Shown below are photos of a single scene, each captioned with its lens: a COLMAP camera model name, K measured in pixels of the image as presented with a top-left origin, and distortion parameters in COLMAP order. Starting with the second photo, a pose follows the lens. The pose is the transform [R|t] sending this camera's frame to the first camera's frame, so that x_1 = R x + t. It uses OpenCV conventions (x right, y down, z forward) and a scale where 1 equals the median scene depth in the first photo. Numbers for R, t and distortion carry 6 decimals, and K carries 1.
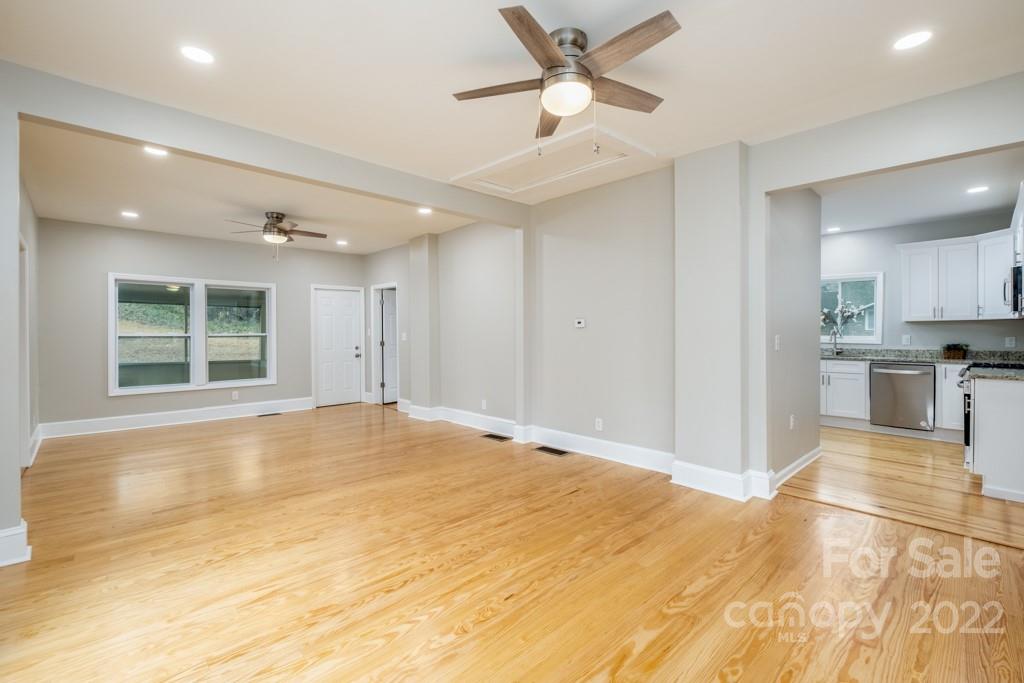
lens RADIAL K [[451.8, 0, 509.1], [0, 451.8, 332.0], [0, 0, 1]] dist [0.000371, -0.000222]
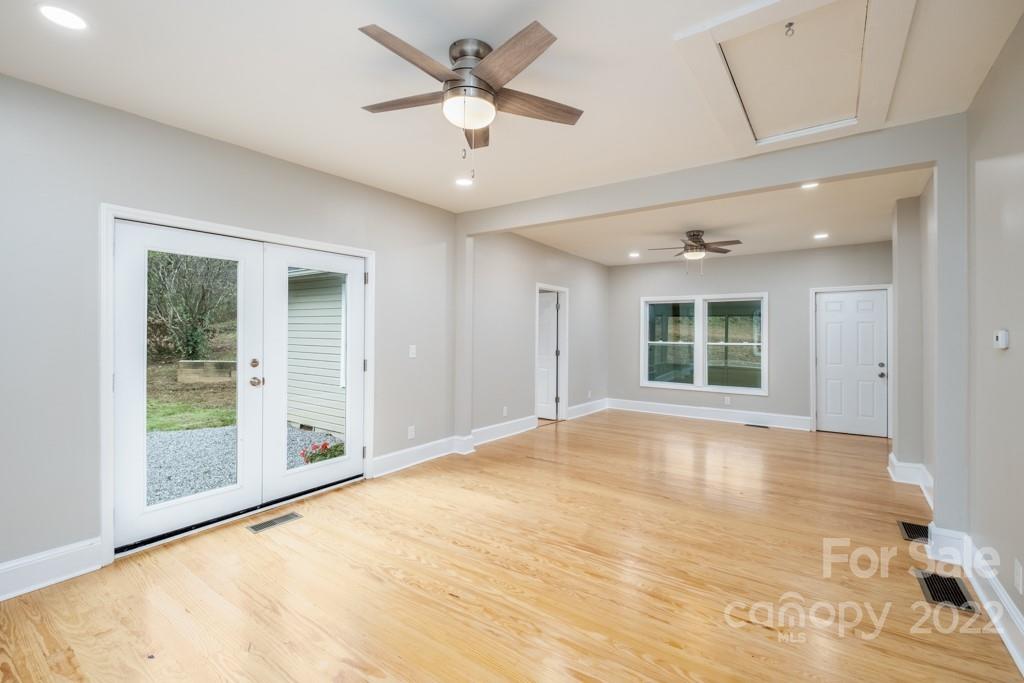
lens RADIAL K [[451.8, 0, 509.1], [0, 451.8, 332.0], [0, 0, 1]] dist [0.000371, -0.000222]
pose [[0.187713, -0.001156, -0.982223, 0.351996], [-0.008779, 0.999957, -0.002855, -0.014859], [0.982185, 0.009158, 0.187695, 0.295746]]
